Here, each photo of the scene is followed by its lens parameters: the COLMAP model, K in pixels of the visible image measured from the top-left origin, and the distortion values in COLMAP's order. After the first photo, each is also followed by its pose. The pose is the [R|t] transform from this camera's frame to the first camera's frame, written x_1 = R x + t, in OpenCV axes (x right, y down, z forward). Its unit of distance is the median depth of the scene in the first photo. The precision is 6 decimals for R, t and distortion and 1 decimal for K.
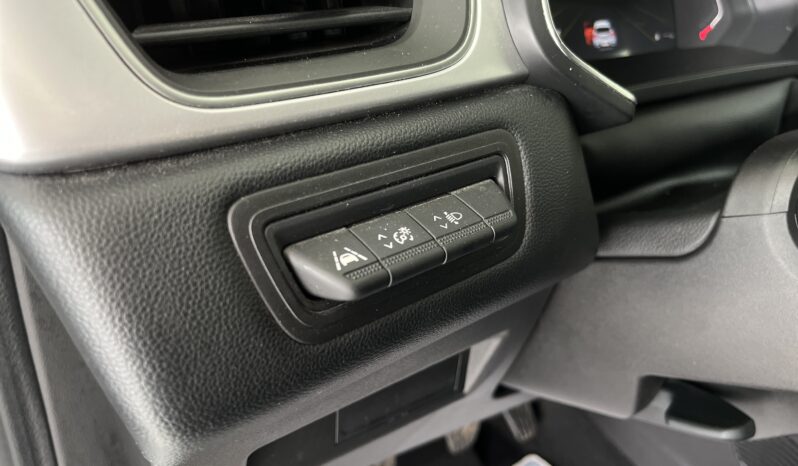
lens RADIAL K [[601.3, 0, 400.1], [0, 601.3, 232.0], [0, 0, 1]] dist [0.006166, -0.002971]
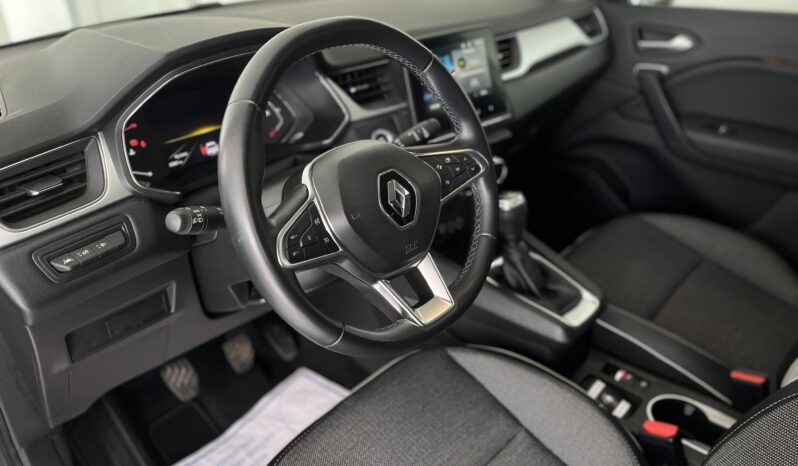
lens RADIAL K [[601.3, 0, 398.2], [0, 601.3, 239.2], [0, 0, 1]] dist [0.006166, -0.002971]
pose [[0.966086, -0.197135, 0.166781, 1.314388], [0.197037, 0.980243, 0.017306, 0.250678], [-0.166898, 0.016142, 0.985842, -3.121698]]
